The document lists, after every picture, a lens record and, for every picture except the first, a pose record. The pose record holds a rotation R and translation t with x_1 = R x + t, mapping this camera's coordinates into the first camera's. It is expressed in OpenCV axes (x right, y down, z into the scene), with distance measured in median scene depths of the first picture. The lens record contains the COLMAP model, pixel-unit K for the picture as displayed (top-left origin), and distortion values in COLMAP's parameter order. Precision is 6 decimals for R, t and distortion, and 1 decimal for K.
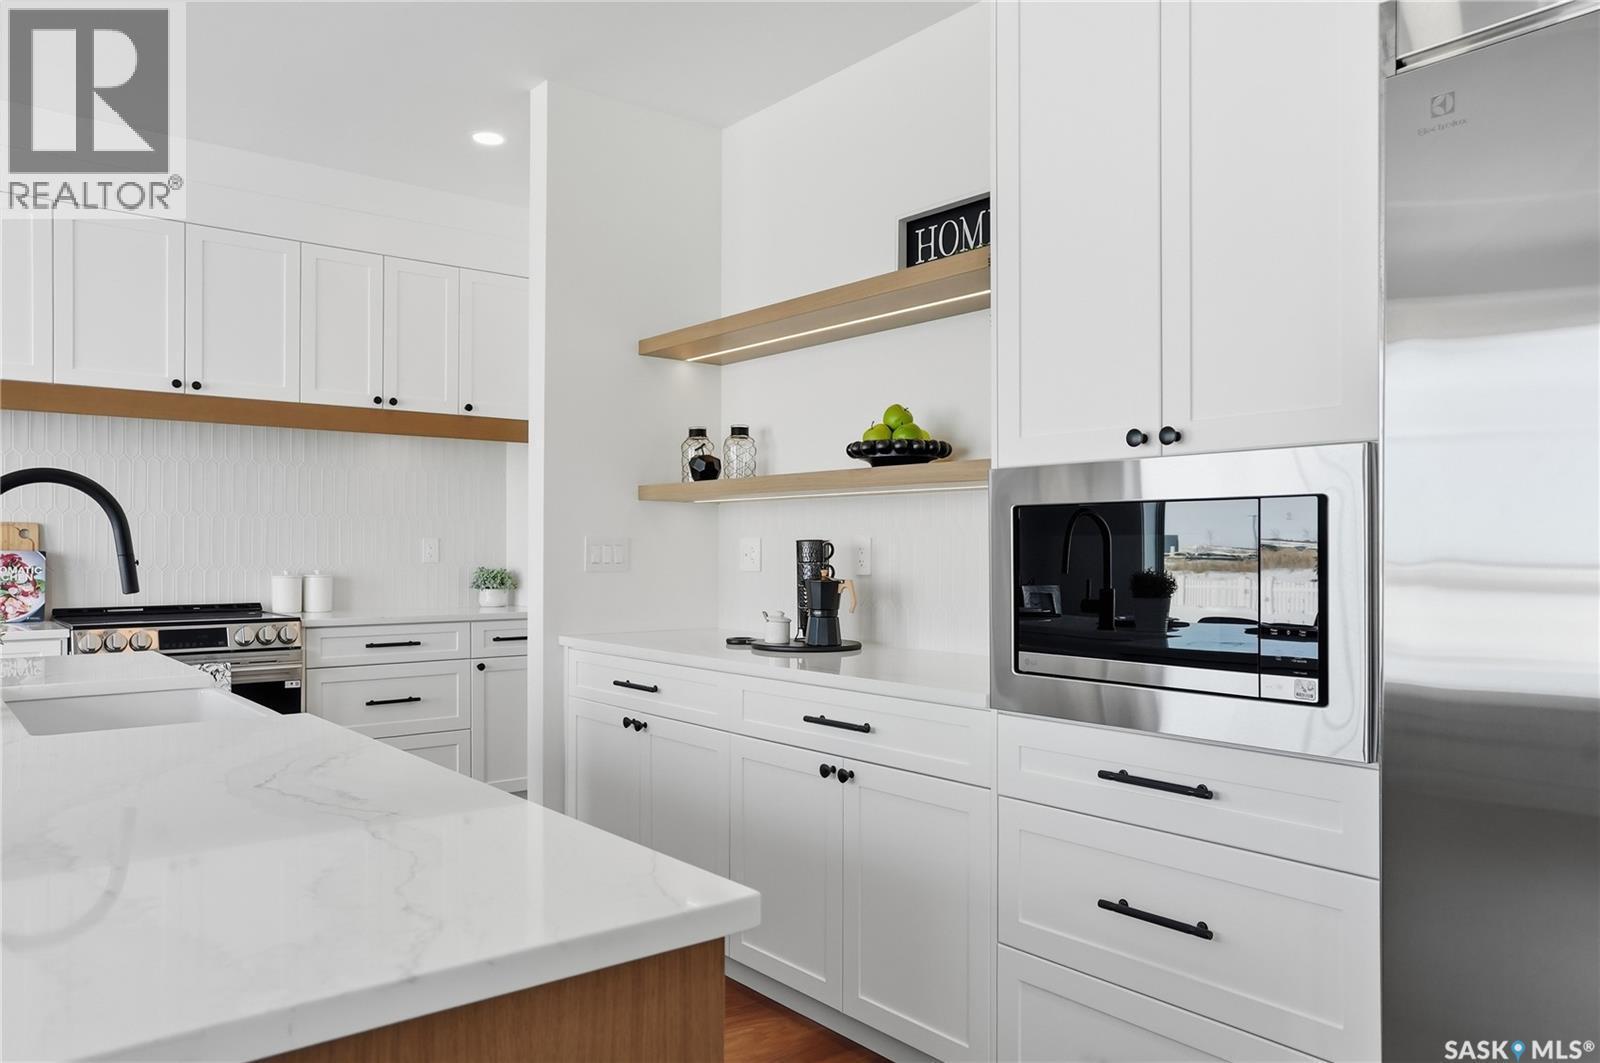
lens RADIAL K [[1133.4, 0, 800.0], [0, 1133.4, 531.5], [0, 0, 1]] dist [0.002384, 0.001122]
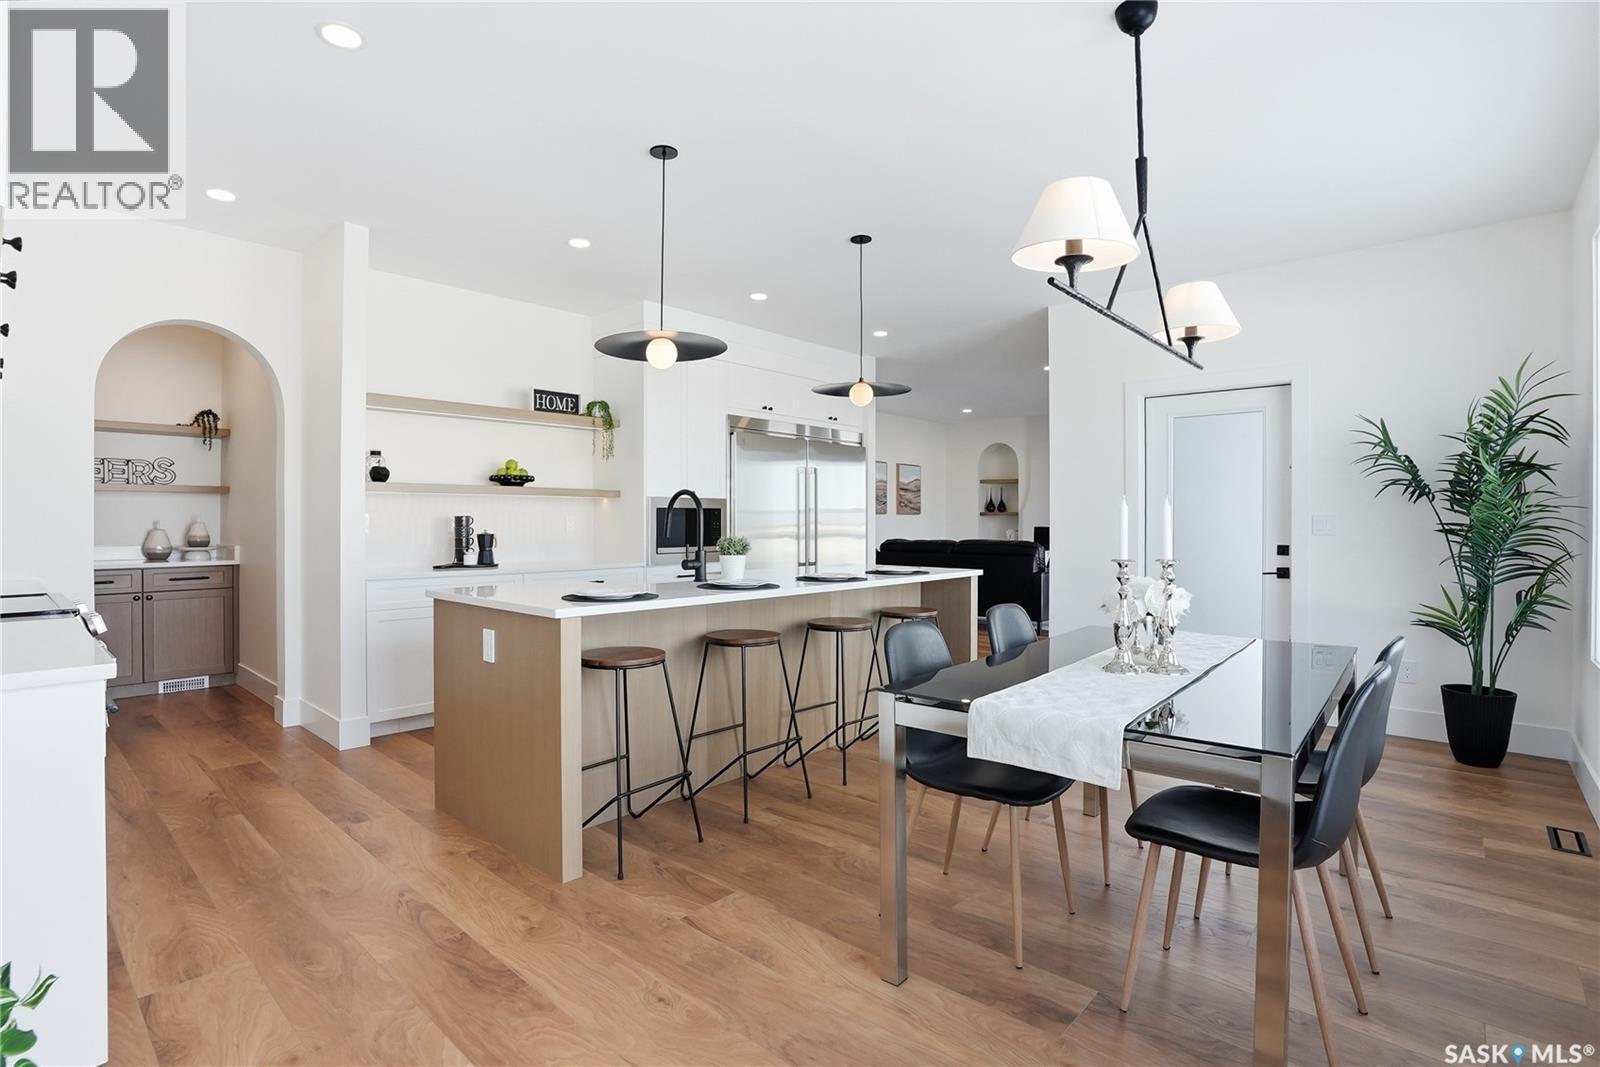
lens RADIAL K [[792.1, 0, 811.9], [0, 792.1, 527.0], [0, 0, 1]] dist [-0.000614, 0.000060]
pose [[-0.178578, -0.010317, 0.983872, -1.372172], [-0.014349, 0.999866, 0.007880, 0.006408], [-0.983821, -0.012710, -0.178702, 0.555779]]
